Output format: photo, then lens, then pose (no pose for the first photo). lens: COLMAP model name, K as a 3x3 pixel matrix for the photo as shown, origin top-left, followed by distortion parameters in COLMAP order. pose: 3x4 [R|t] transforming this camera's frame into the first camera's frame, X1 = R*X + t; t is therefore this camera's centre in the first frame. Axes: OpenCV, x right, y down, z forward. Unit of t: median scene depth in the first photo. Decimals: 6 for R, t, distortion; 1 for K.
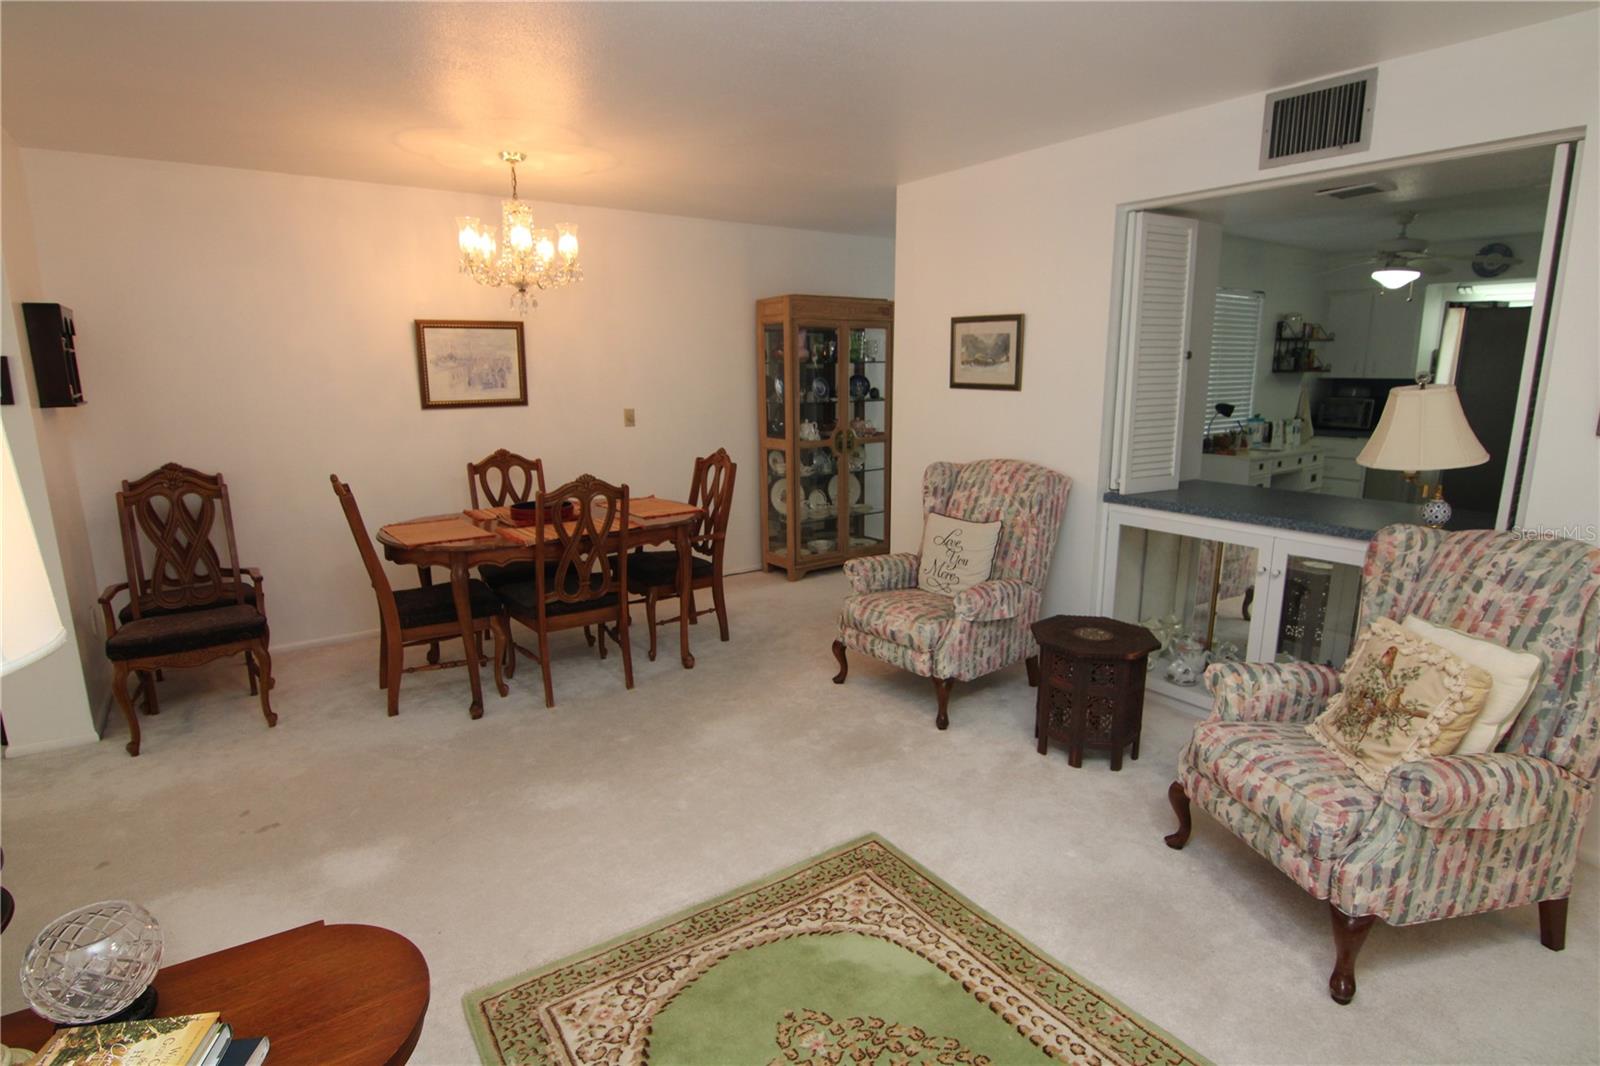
lens RADIAL K [[811.1, 0, 804.5], [0, 811.1, 532.5], [0, 0, 1]] dist [-0.002652, -0.015541]
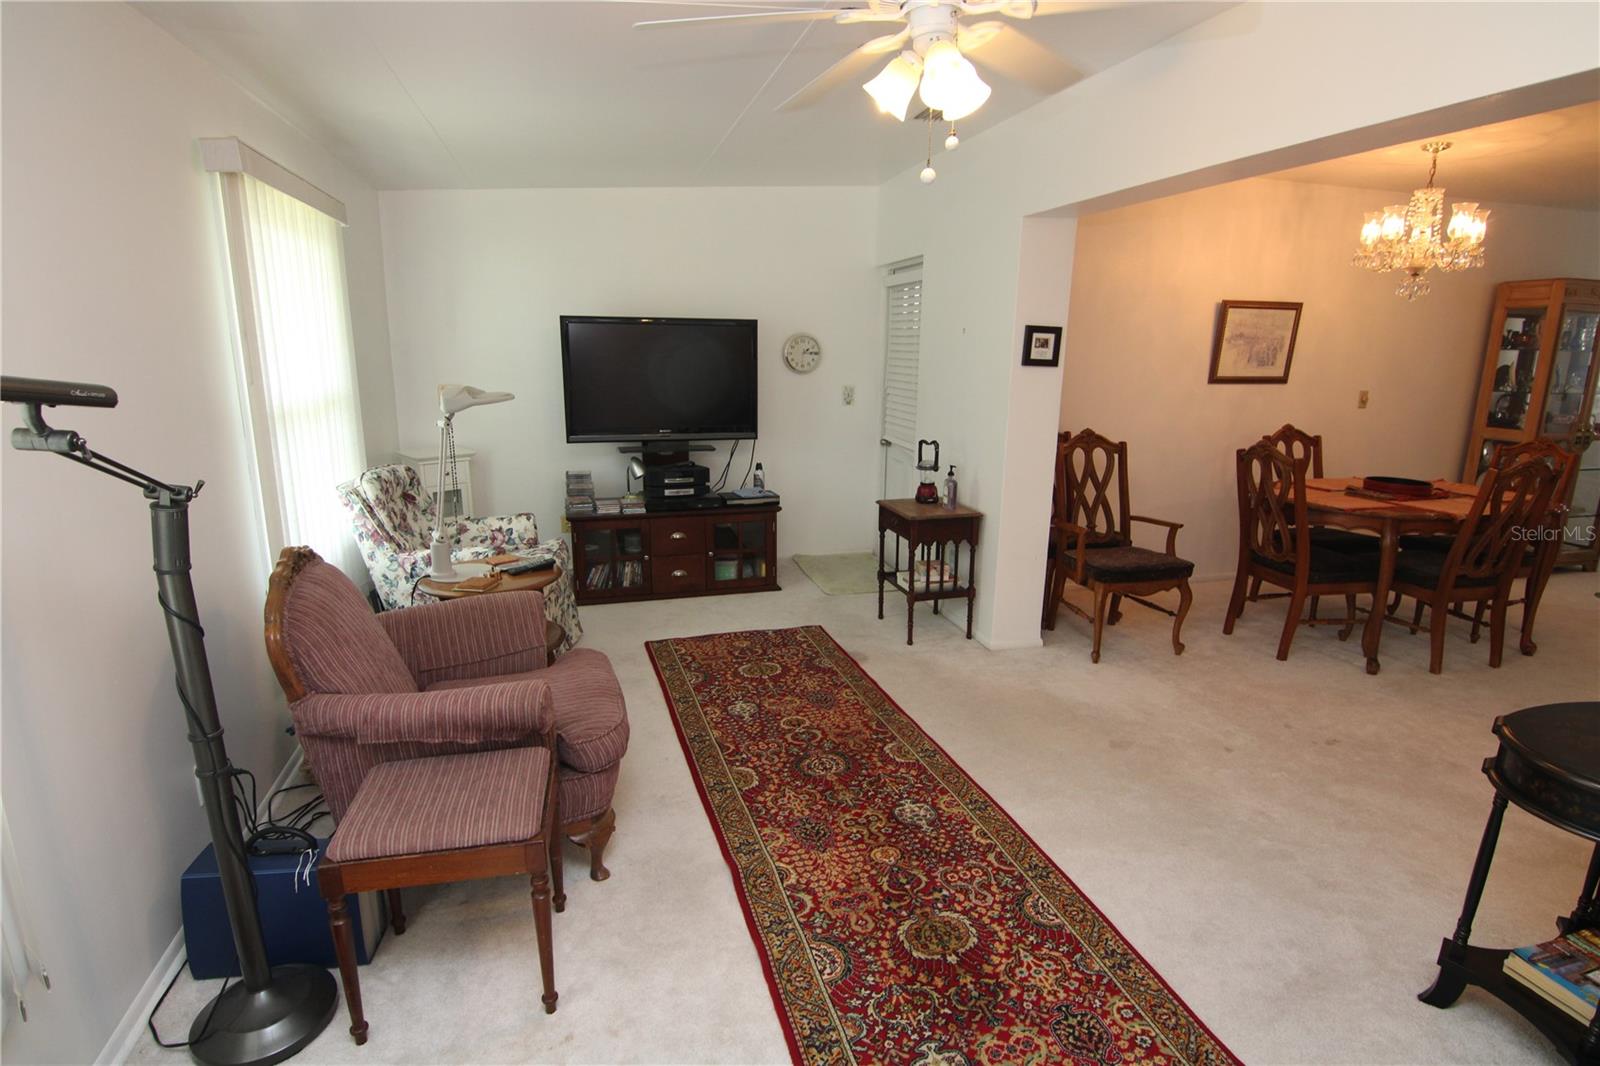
lens RADIAL K [[811.1, 0, 804.5], [0, 811.1, 532.5], [0, 0, 1]] dist [-0.002652, -0.015541]
pose [[0.937223, 0.098776, -0.334450, -0.599350], [-0.089670, 0.995060, 0.042599, 0.049102], [0.337006, -0.009935, 0.941450, -0.205495]]
